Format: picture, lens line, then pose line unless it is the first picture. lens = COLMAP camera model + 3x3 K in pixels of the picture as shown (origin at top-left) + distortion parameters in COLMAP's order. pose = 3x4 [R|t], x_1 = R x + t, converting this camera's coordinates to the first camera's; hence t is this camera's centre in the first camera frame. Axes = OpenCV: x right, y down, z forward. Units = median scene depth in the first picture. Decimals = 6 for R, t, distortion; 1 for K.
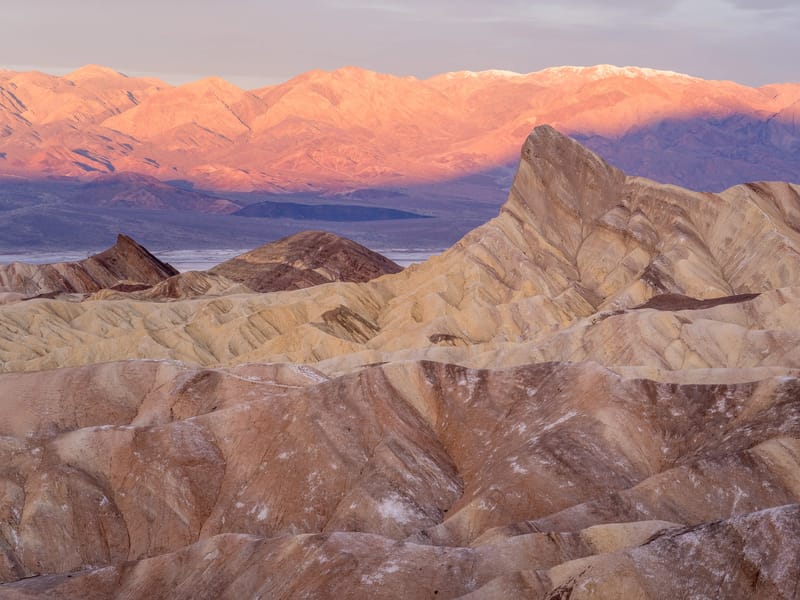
lens RADIAL K [[2284.2, 0, 400.0], [0, 2284.2, 300.0], [0, 0, 1]] dist [0.088865, -0.813578]
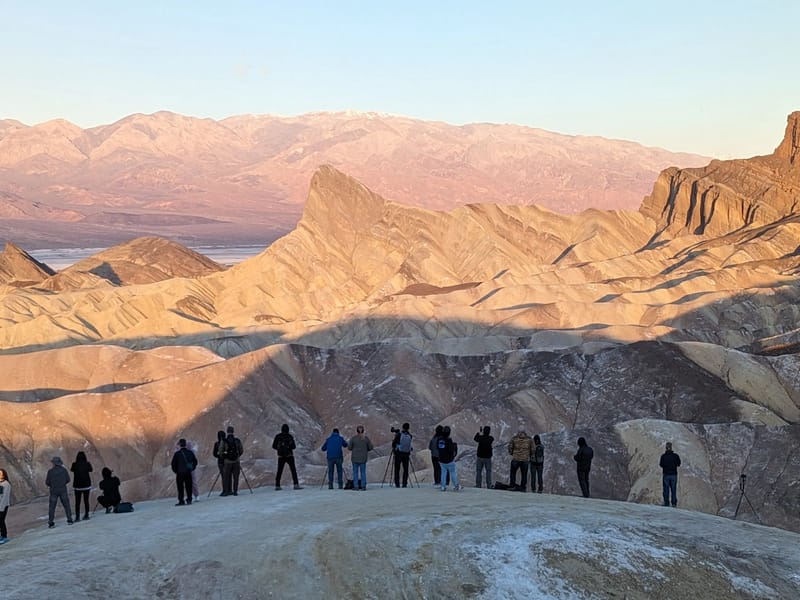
lens RADIAL K [[2284.2, 0, 400.0], [0, 2284.2, 300.0], [0, 0, 1]] dist [0.088865, -0.813578]
pose [[0.980787, -0.023955, 0.193603, -0.171134], [0.015554, 0.998875, 0.044801, -0.056256], [-0.194459, -0.040929, 0.980056, -0.406330]]
